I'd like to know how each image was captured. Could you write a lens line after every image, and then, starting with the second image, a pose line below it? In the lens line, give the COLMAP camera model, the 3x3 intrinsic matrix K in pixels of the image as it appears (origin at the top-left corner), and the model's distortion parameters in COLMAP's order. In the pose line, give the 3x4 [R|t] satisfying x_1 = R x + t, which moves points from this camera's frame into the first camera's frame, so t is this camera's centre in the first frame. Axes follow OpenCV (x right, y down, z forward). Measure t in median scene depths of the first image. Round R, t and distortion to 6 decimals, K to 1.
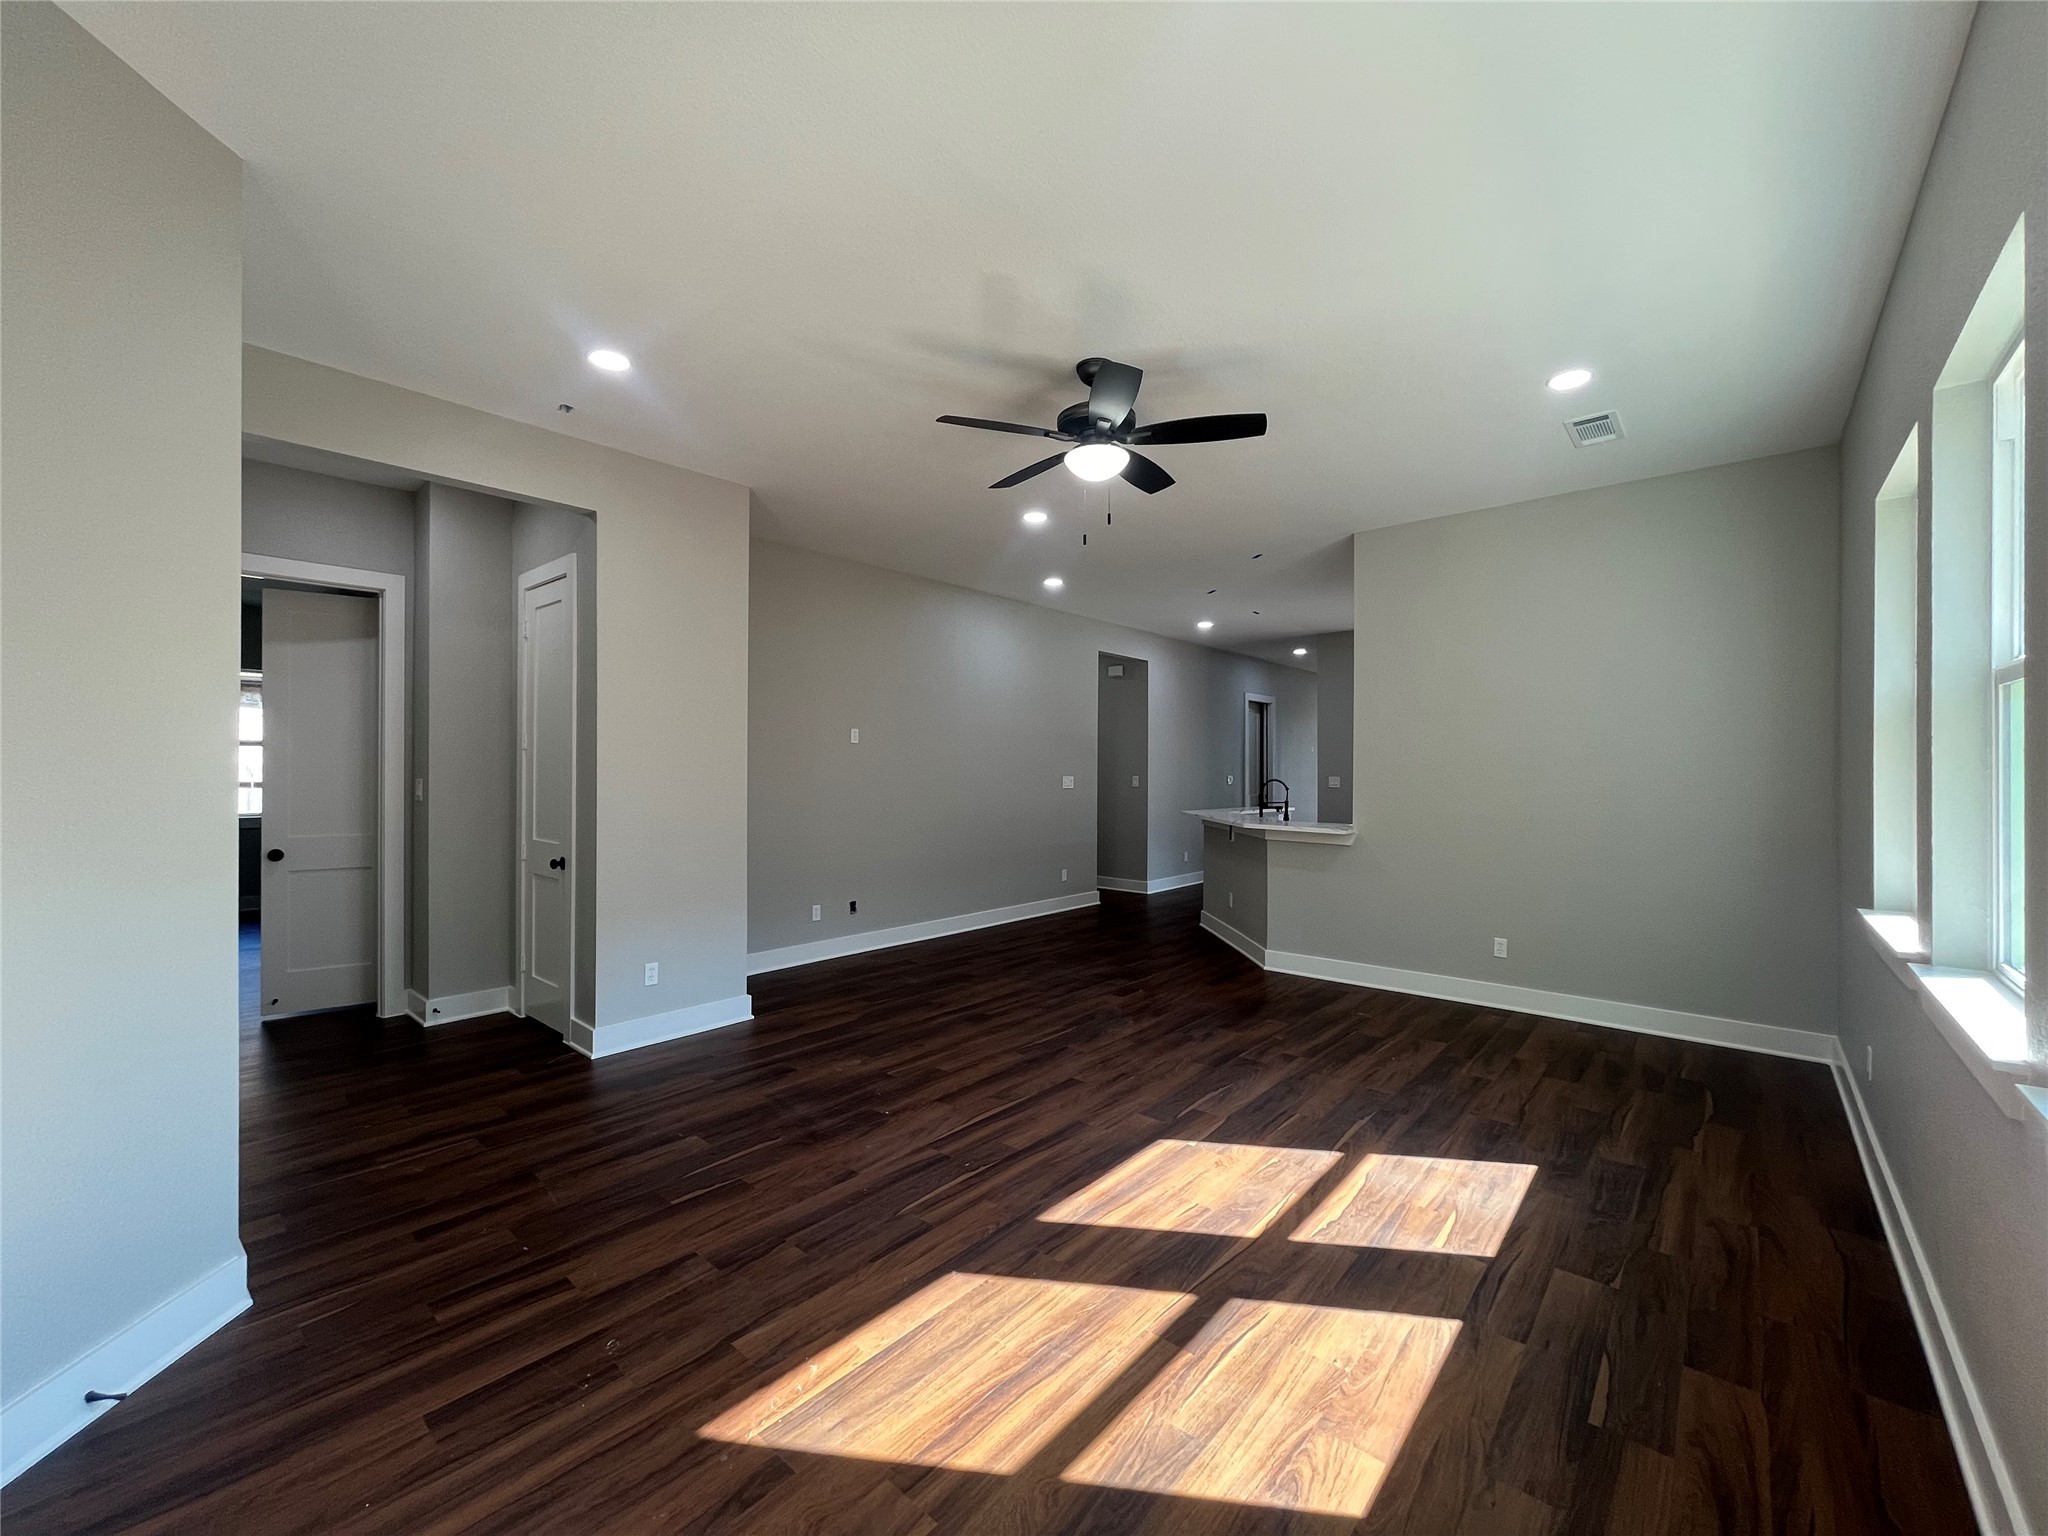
lens RADIAL K [[827.6, 0, 1030.5], [0, 827.6, 767.9], [0, 0, 1]] dist [-0.001195, 0.000380]
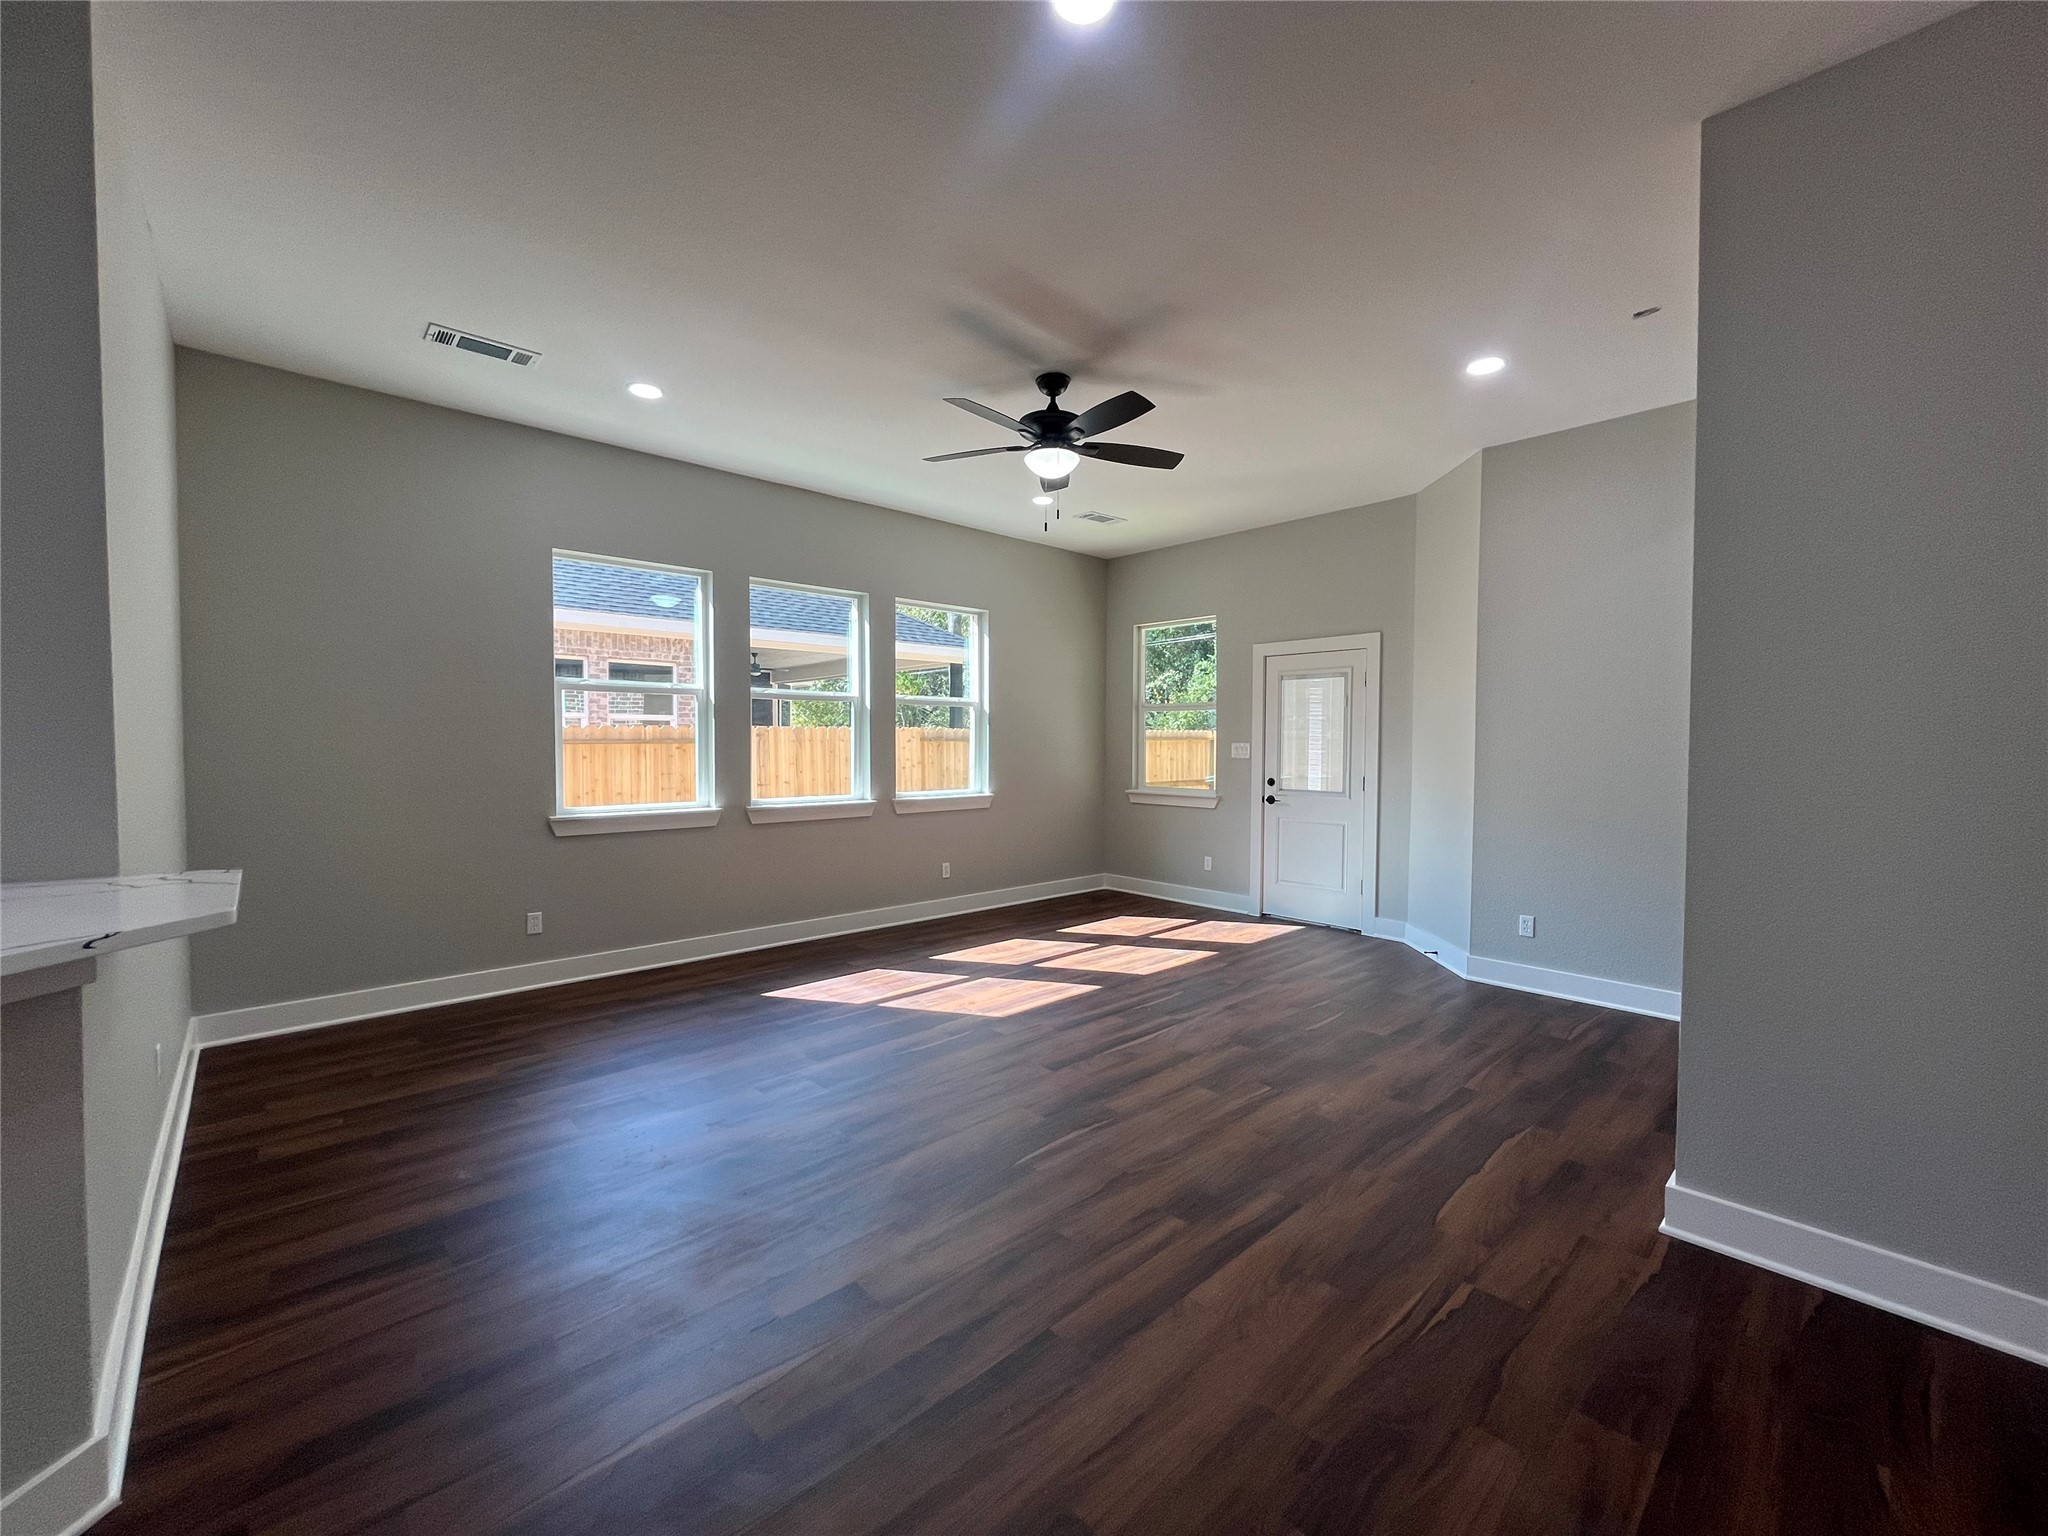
lens RADIAL K [[827.6, 0, 1030.5], [0, 827.6, 767.9], [0, 0, 1]] dist [-0.001195, 0.000380]
pose [[-0.993658, -0.012426, 0.111756, -0.026327], [-0.009057, 0.999490, 0.030608, 0.025801], [-0.112079, 0.029401, -0.993264, 2.301463]]
